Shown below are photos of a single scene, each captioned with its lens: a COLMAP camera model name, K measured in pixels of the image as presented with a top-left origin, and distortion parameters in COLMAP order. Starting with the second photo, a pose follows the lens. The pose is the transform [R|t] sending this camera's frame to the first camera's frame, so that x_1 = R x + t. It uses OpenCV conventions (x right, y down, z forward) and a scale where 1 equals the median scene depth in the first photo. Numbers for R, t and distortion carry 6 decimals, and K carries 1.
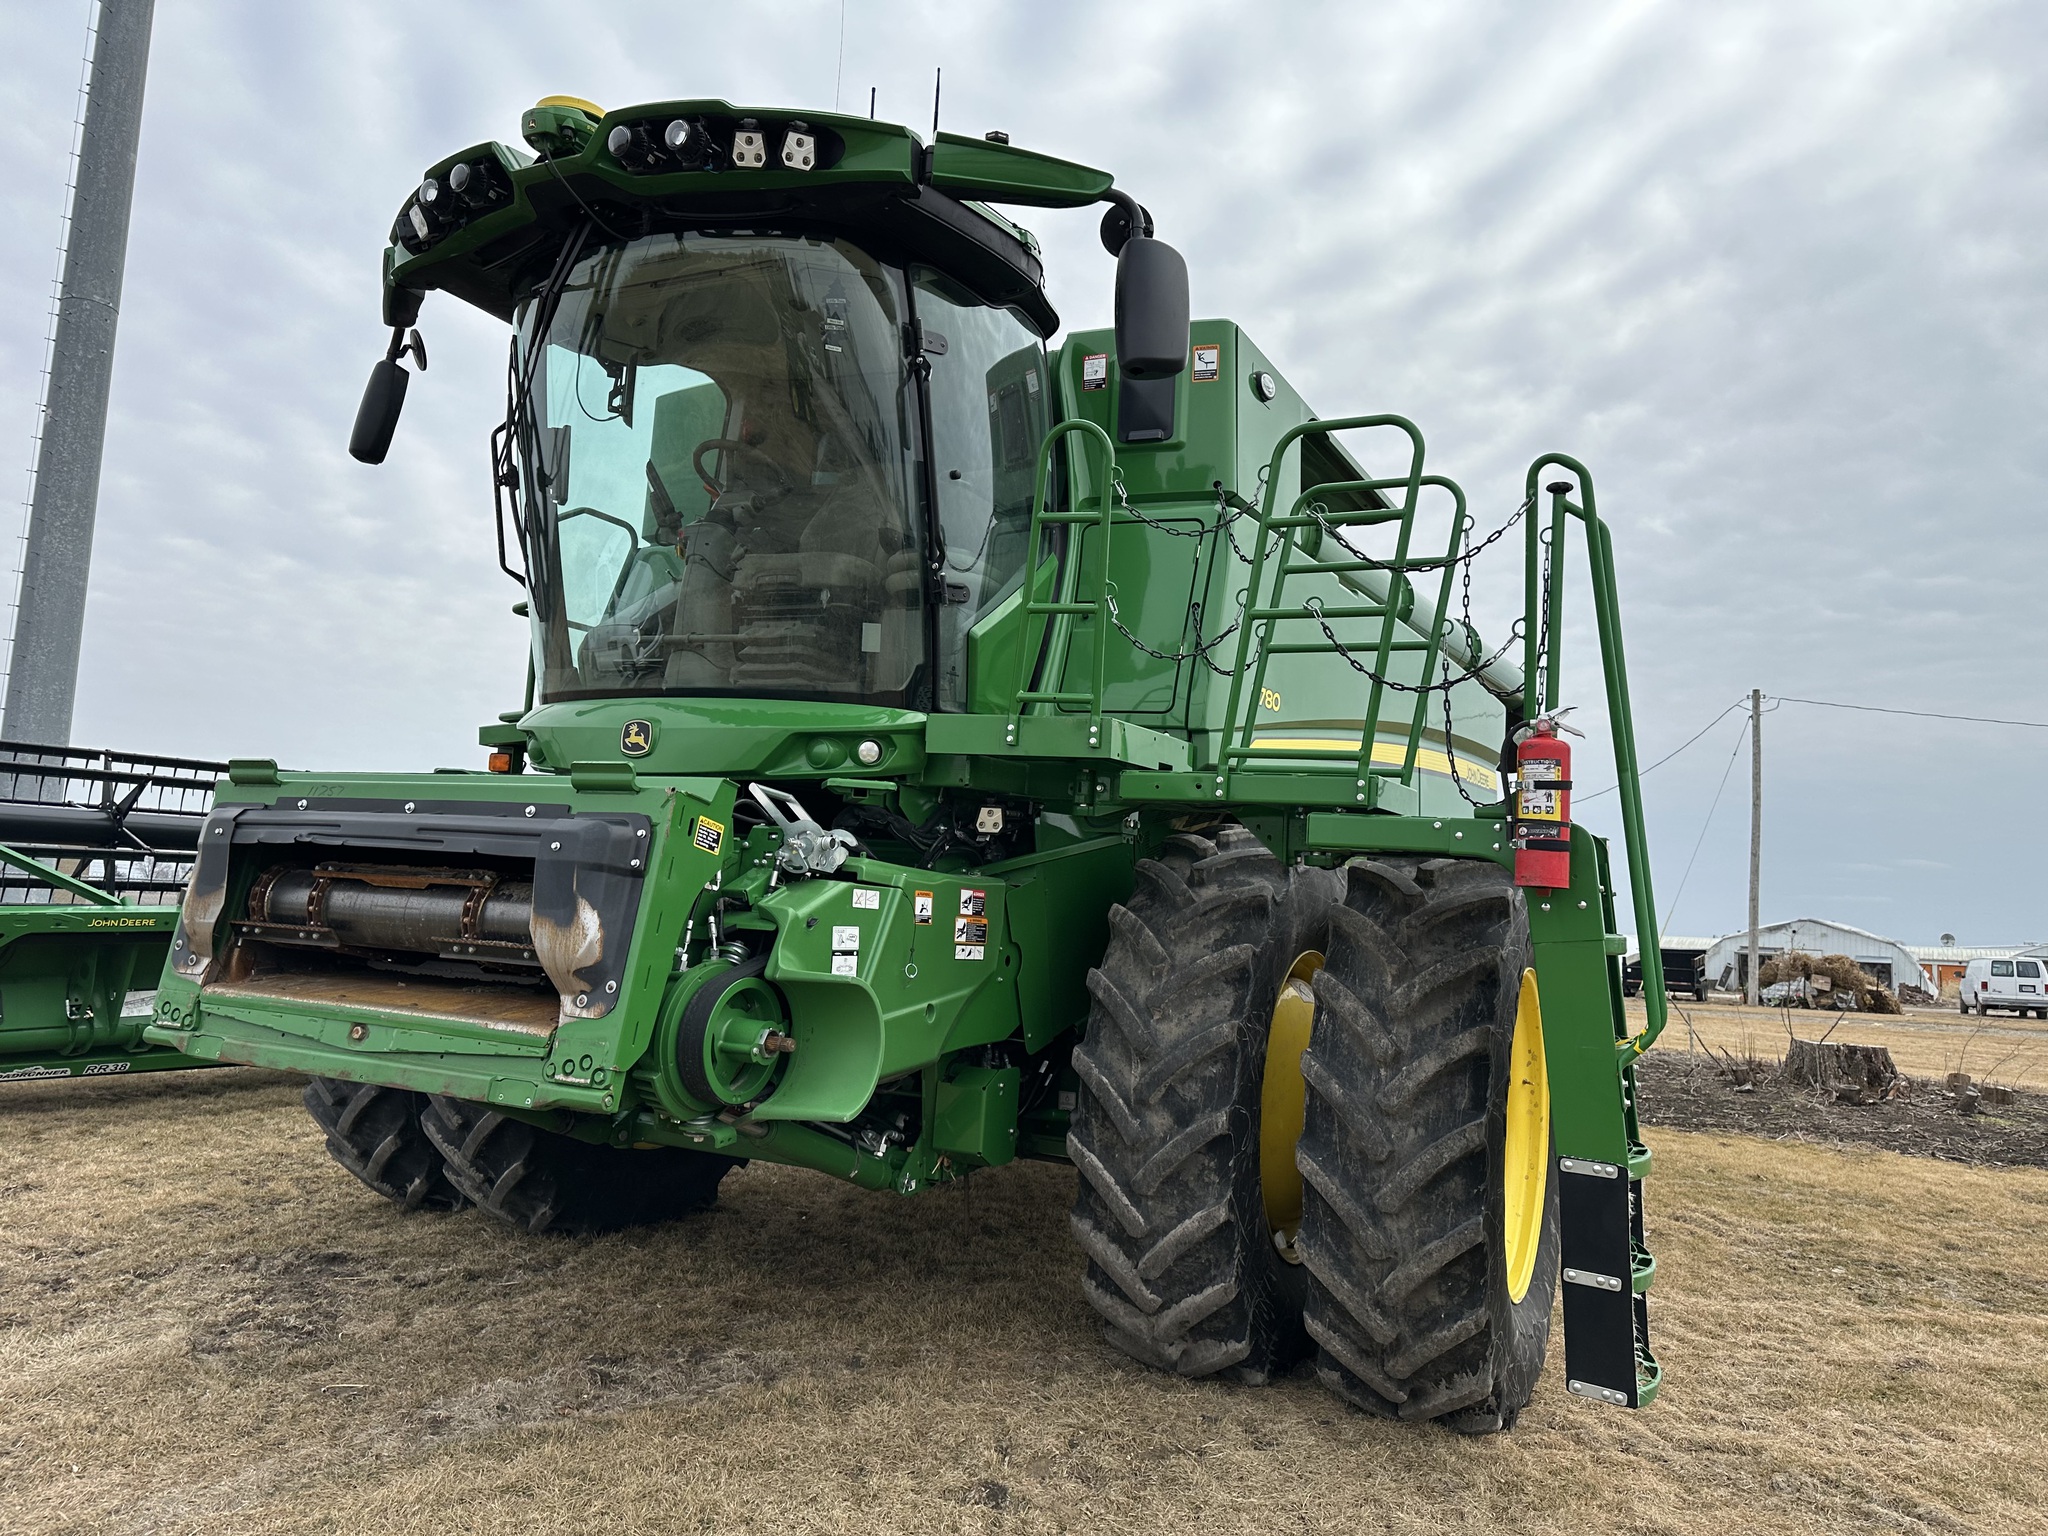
lens RADIAL K [[1502.5, 0, 1024.0], [0, 1502.5, 768.0], [0, 0, 1]] dist [0.065766, -0.001437]
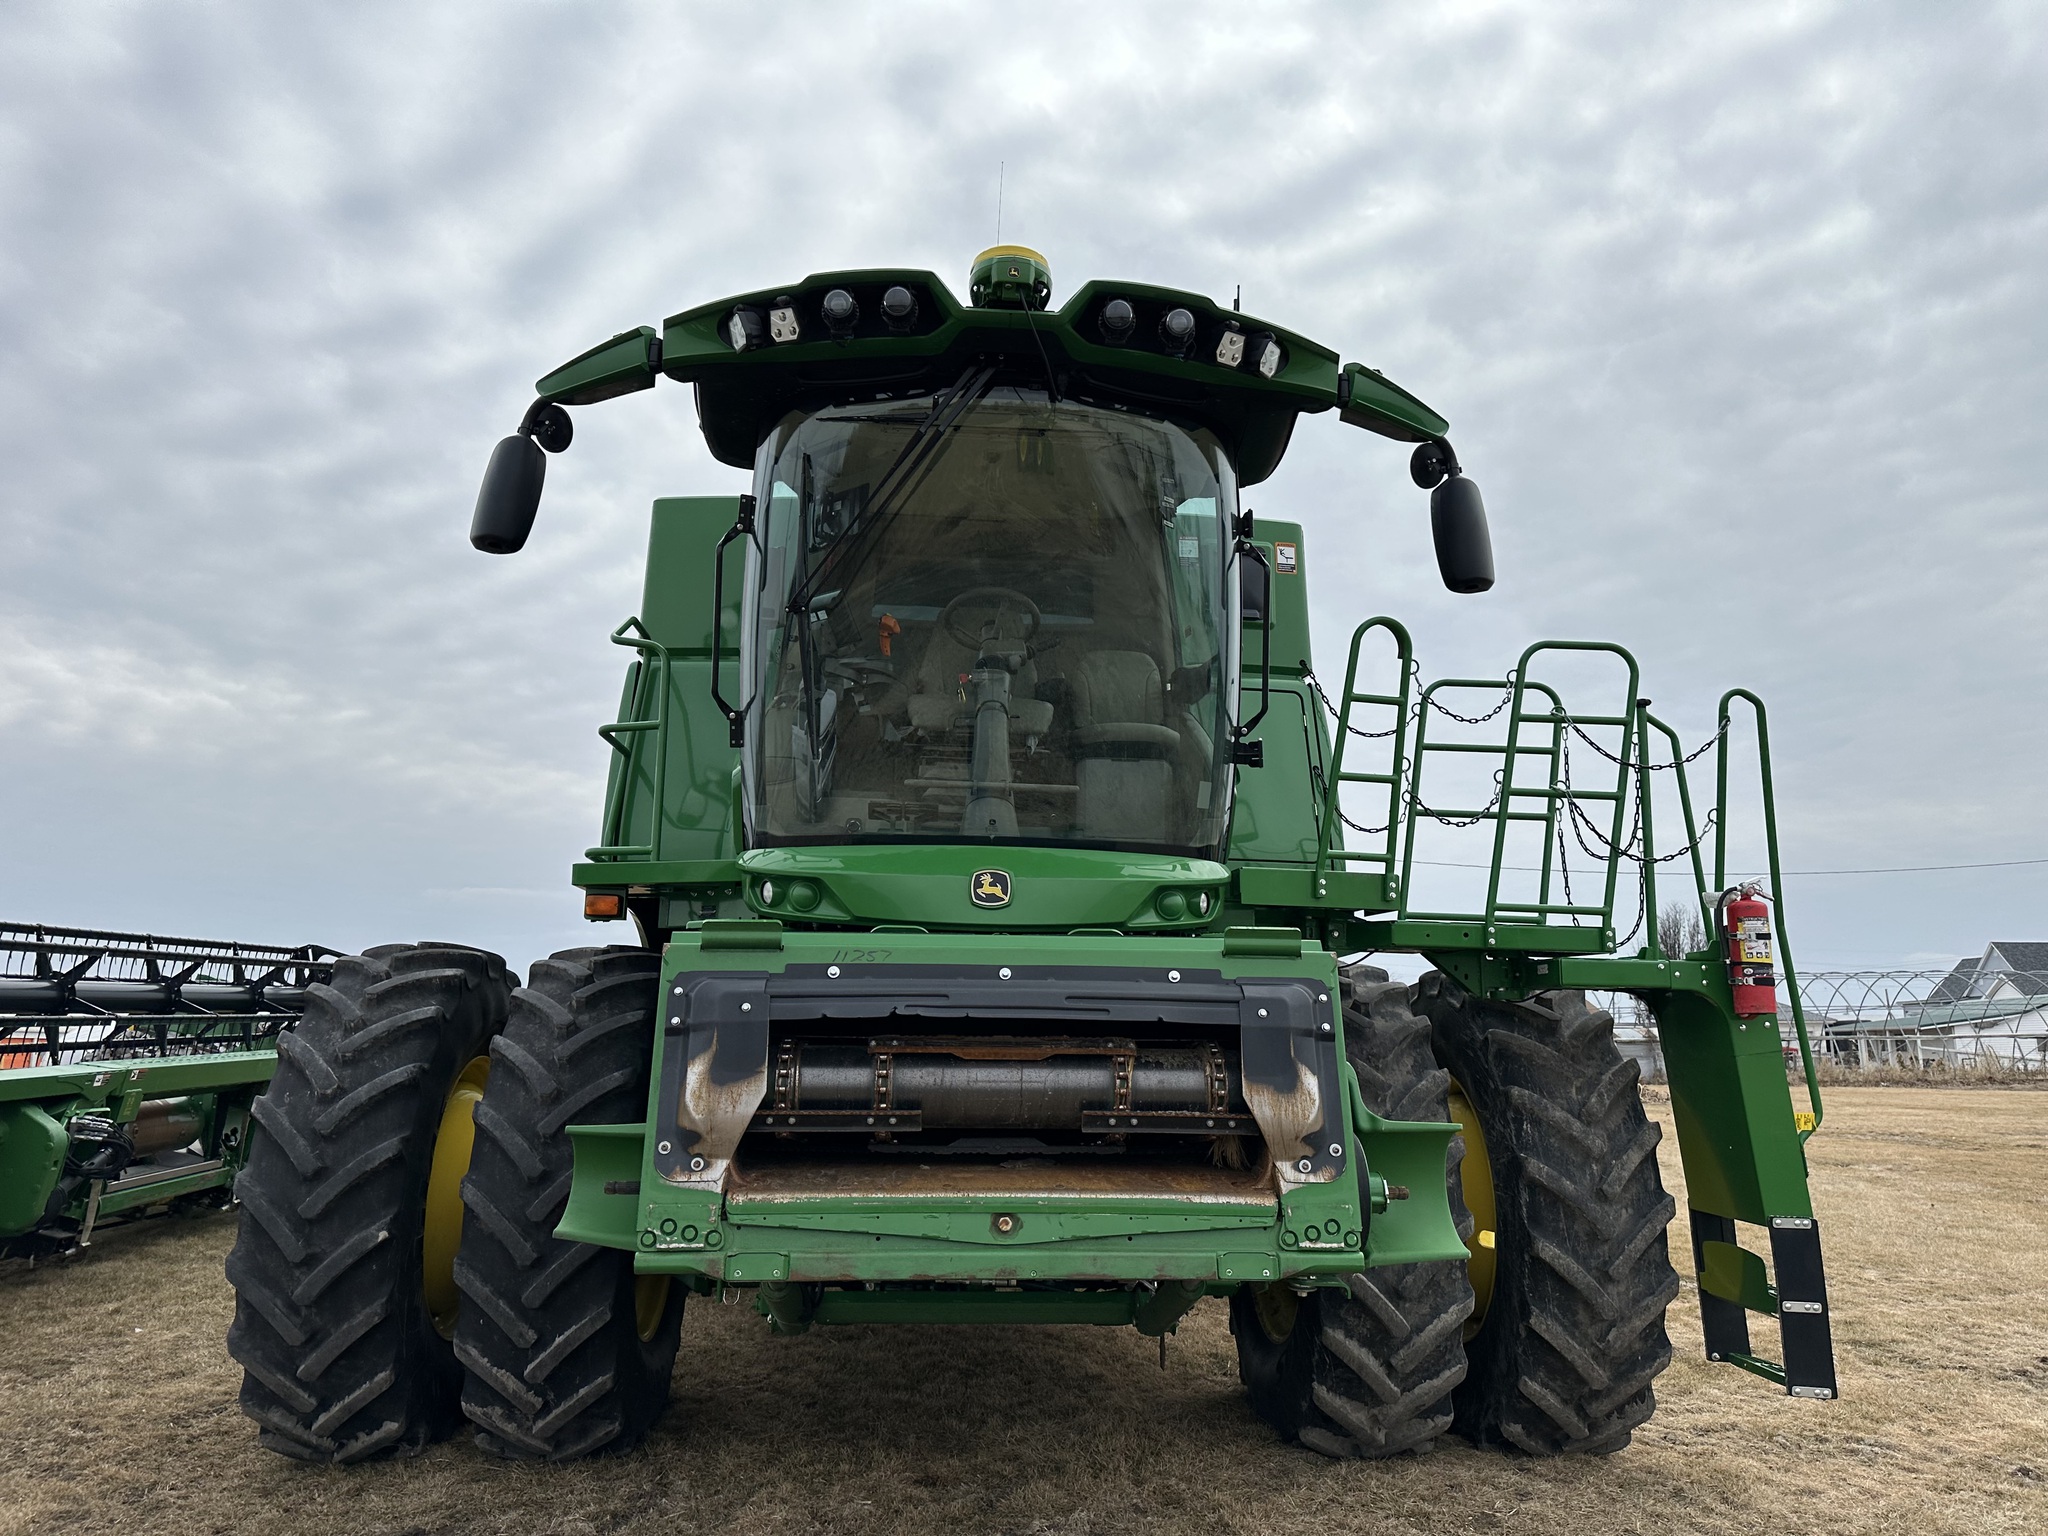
lens RADIAL K [[1485.4, 0, 1024.0], [0, 1485.4, 768.0], [0, 0, 1]] dist [0.044489, -0.003935]
pose [[0.844031, 0.045121, 0.534393, -0.847609], [-0.010703, 0.997673, -0.067334, -0.037326], [-0.536187, 0.051112, 0.842550, 0.202526]]
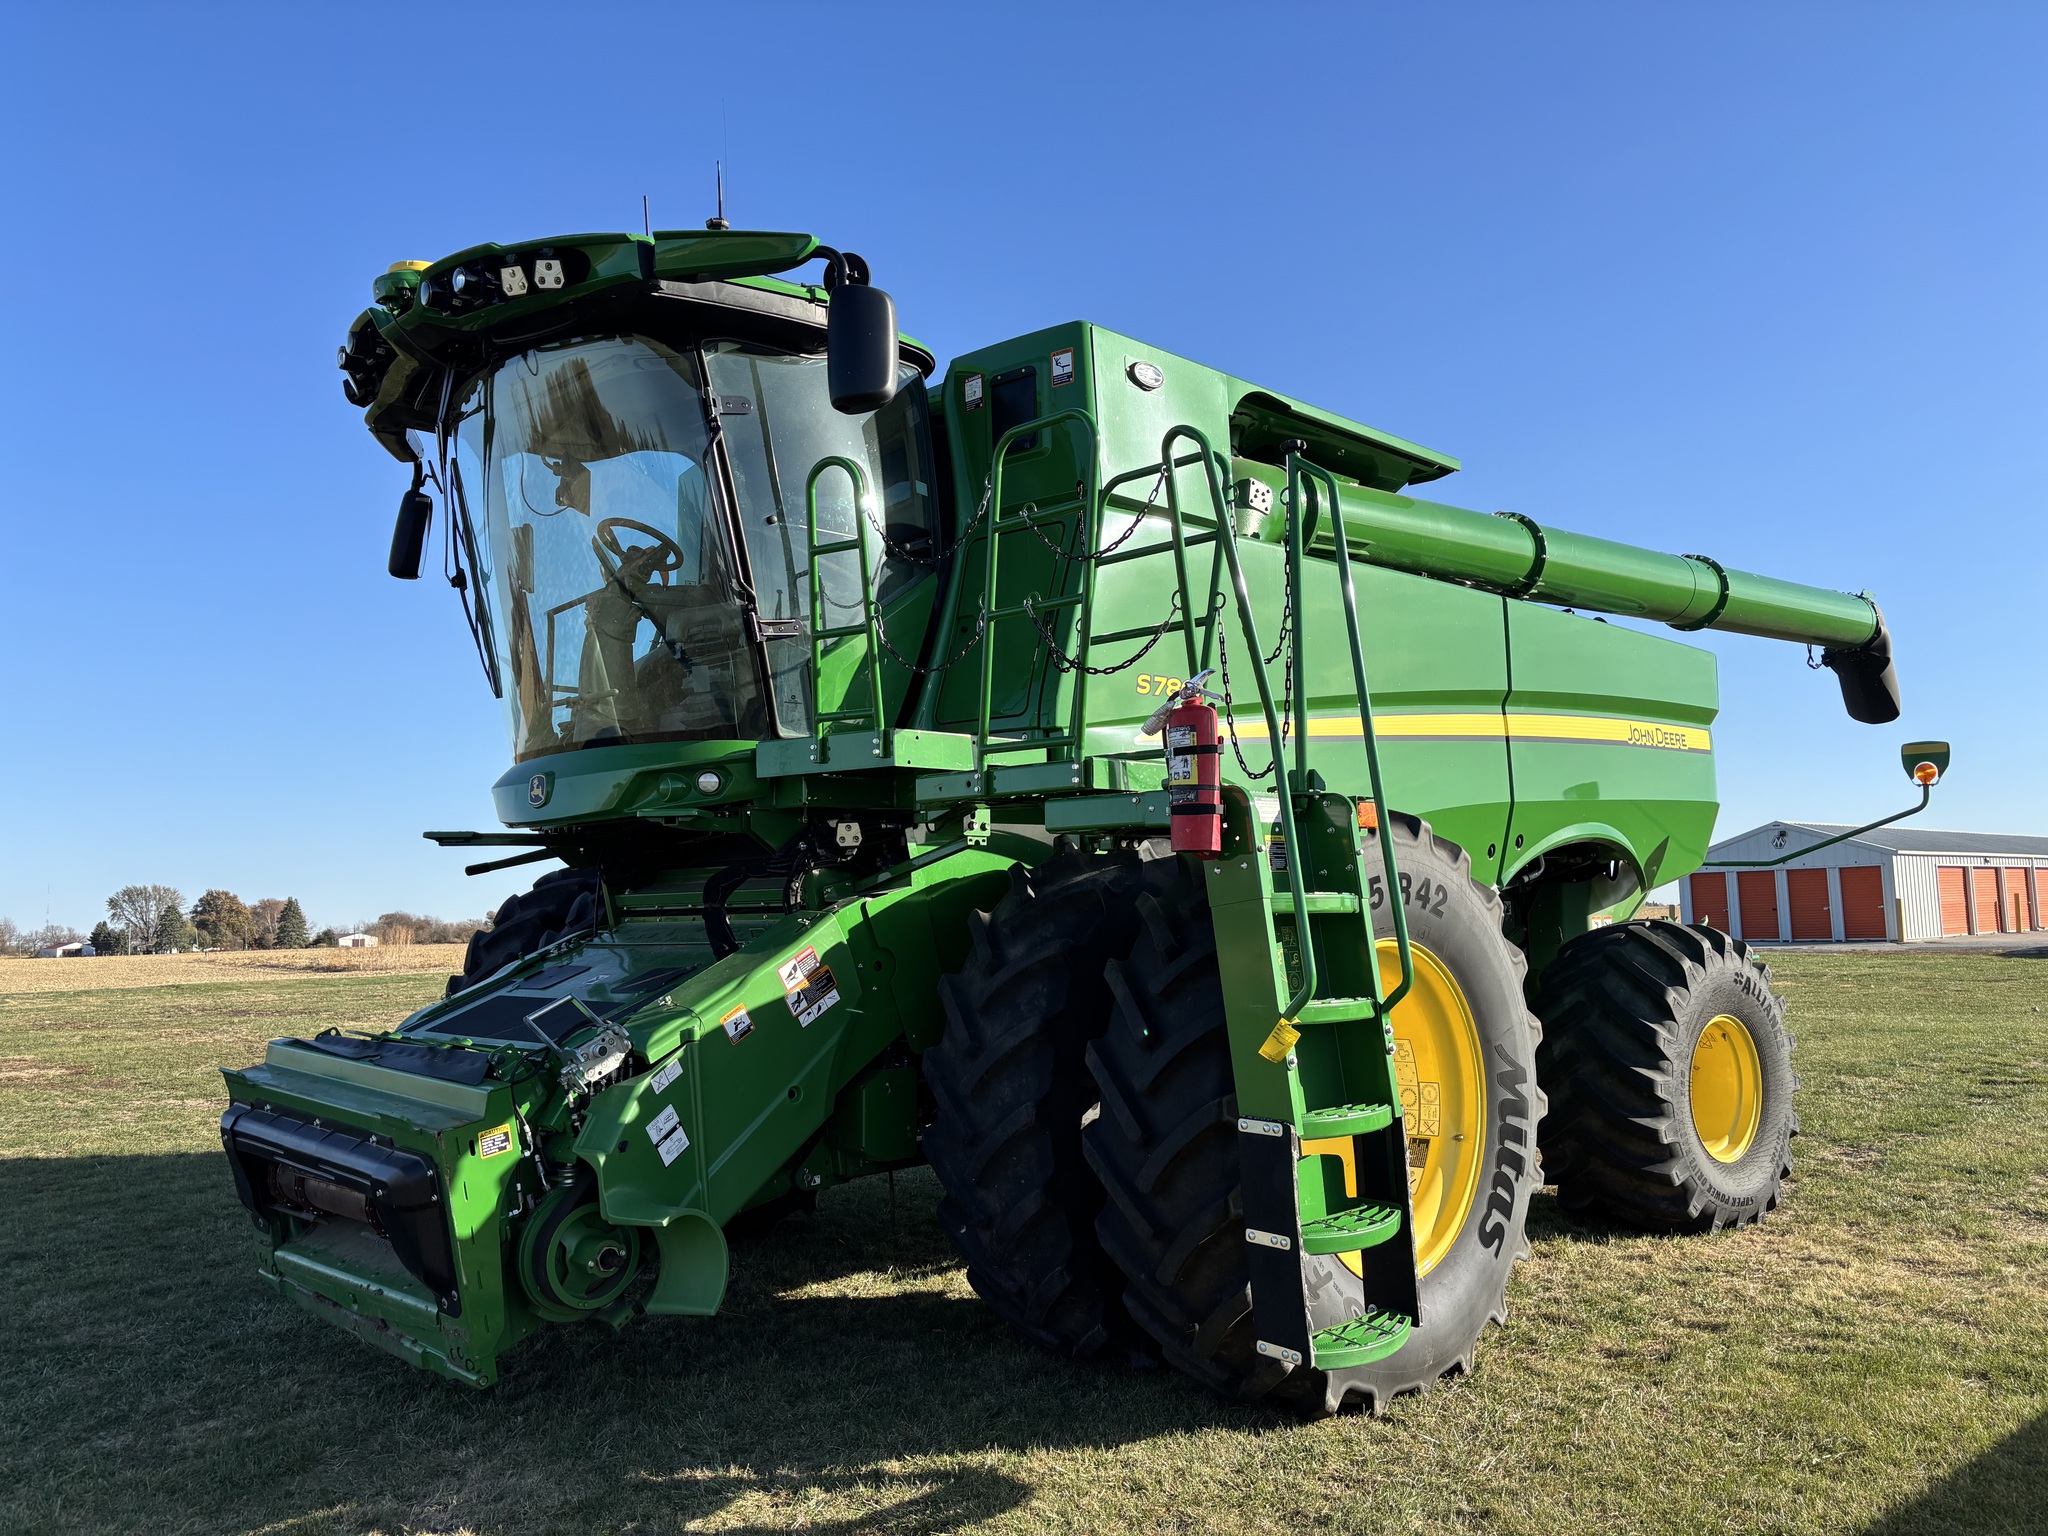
lens RADIAL K [[1636.3, 0, 1013.1], [0, 1636.3, 754.3], [0, 0, 1]] dist [0.051349, -0.003941]
pose [[0.939265, -0.103753, -0.327133, 0.551281], [0.095588, 0.994577, -0.040986, 0.043310], [0.329611, 0.007227, 0.944089, -0.066721]]
